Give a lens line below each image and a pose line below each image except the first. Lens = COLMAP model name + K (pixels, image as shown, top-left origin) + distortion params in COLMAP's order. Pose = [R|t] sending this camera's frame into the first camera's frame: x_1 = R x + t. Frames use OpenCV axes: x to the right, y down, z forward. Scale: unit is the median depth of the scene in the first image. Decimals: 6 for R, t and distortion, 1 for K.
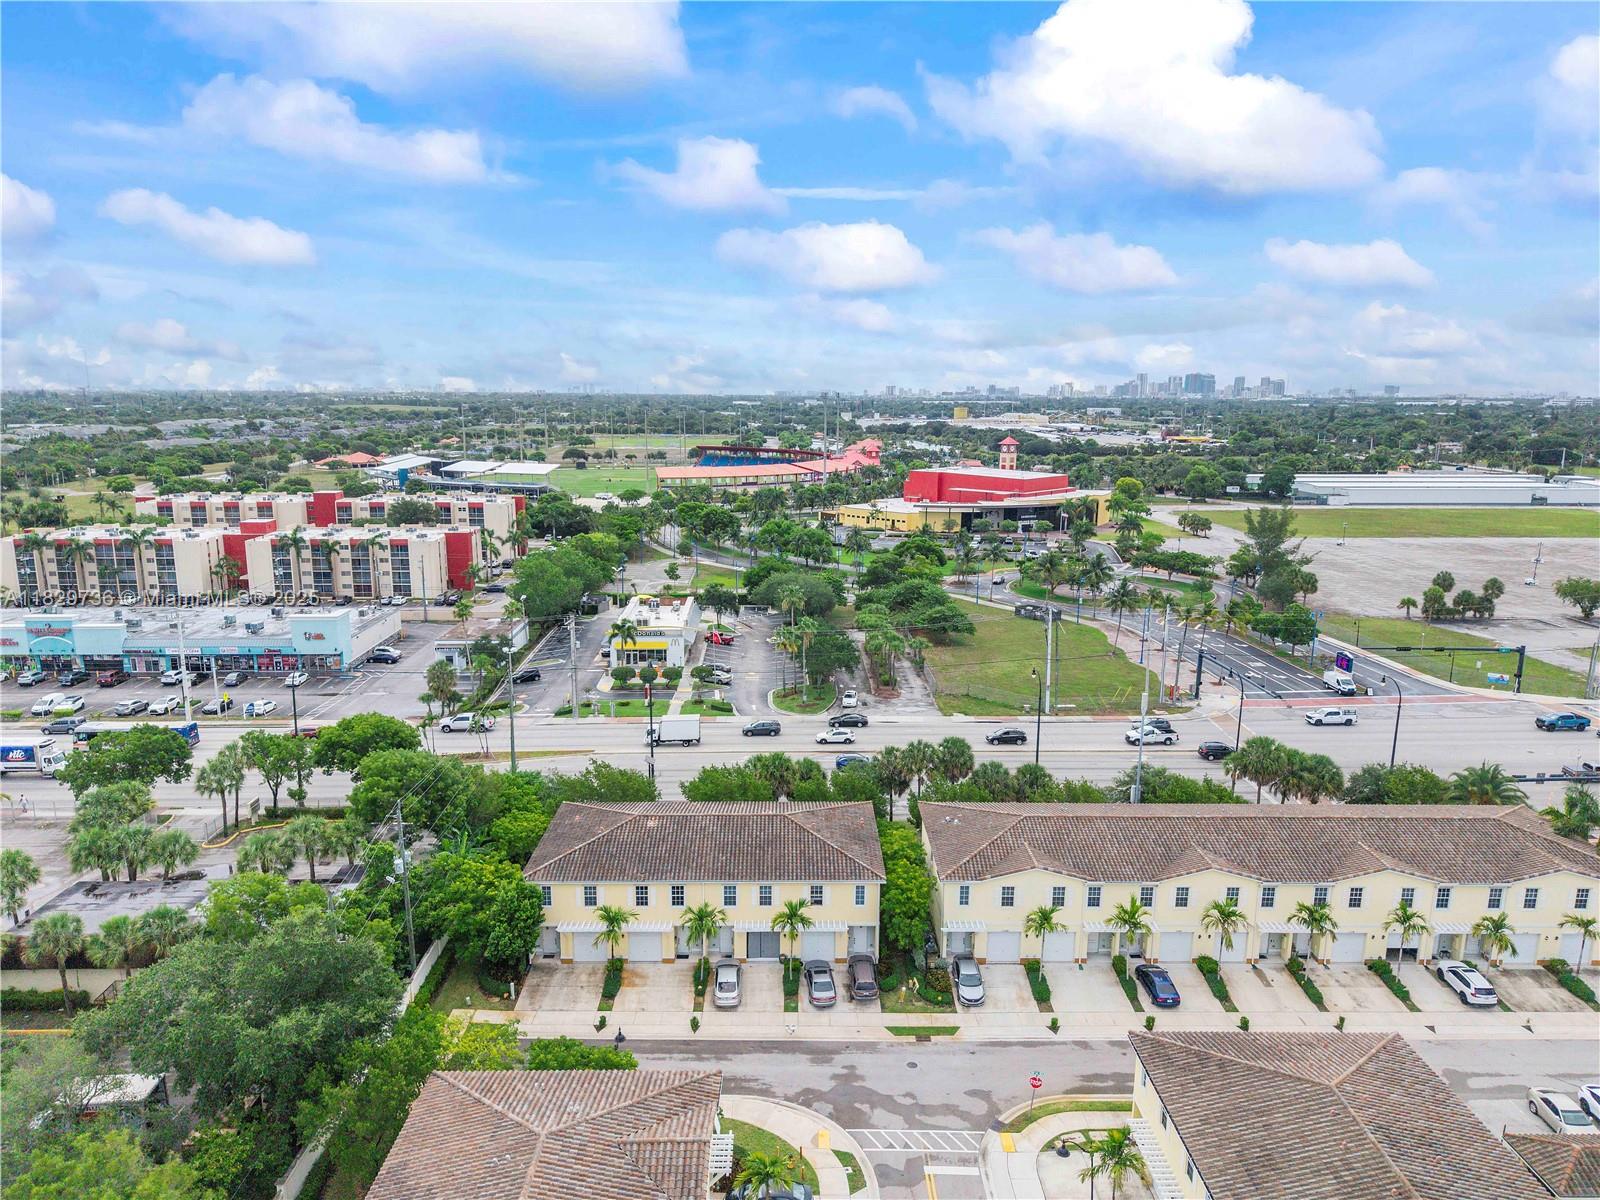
lens RADIAL K [[1099.3, 0, 798.1], [0, 1099.3, 609.8], [0, 0, 1]] dist [0.010497, -0.001495]
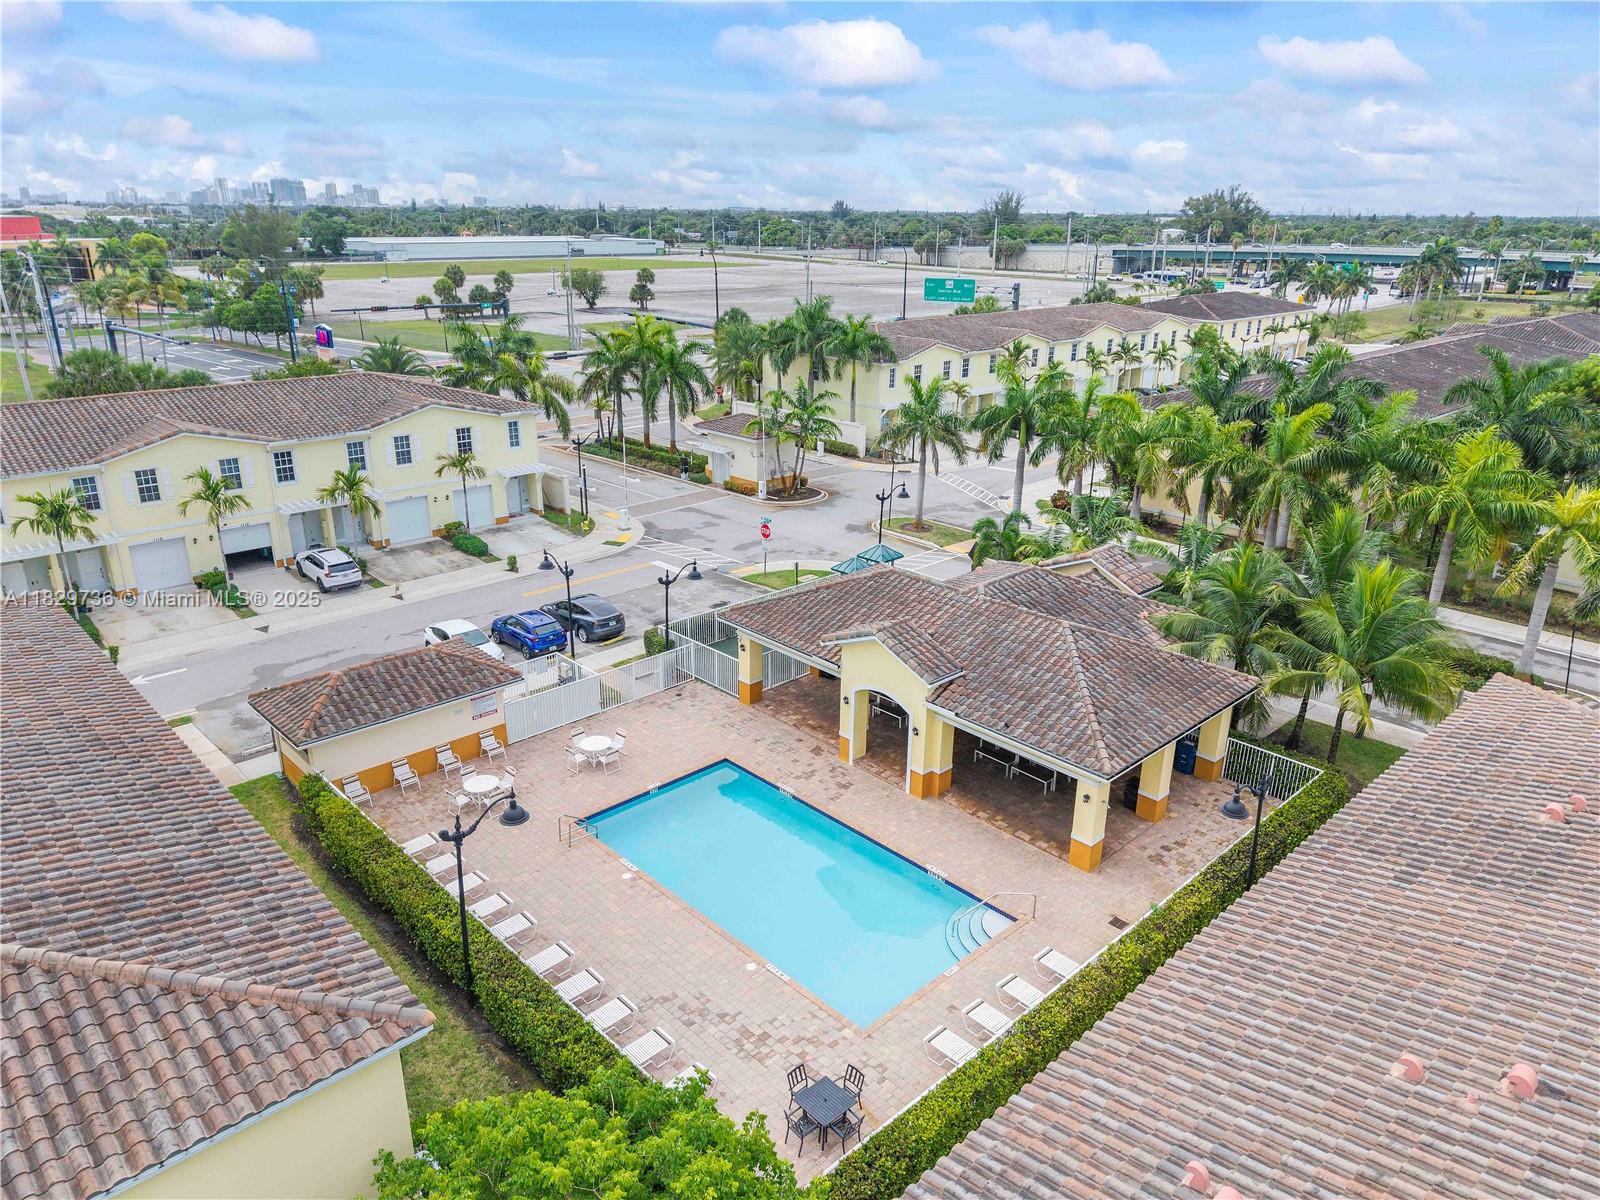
lens RADIAL K [[1087.1, 0, 800.0], [0, 1087.1, 600.0], [0, 0, 1]] dist [0.028776, -0.025439]
pose [[0.730158, -0.231726, 0.642785, 0.276329], [0.132847, 0.970929, 0.199118, 0.194478], [-0.670240, -0.059996, 0.739716, 0.193179]]
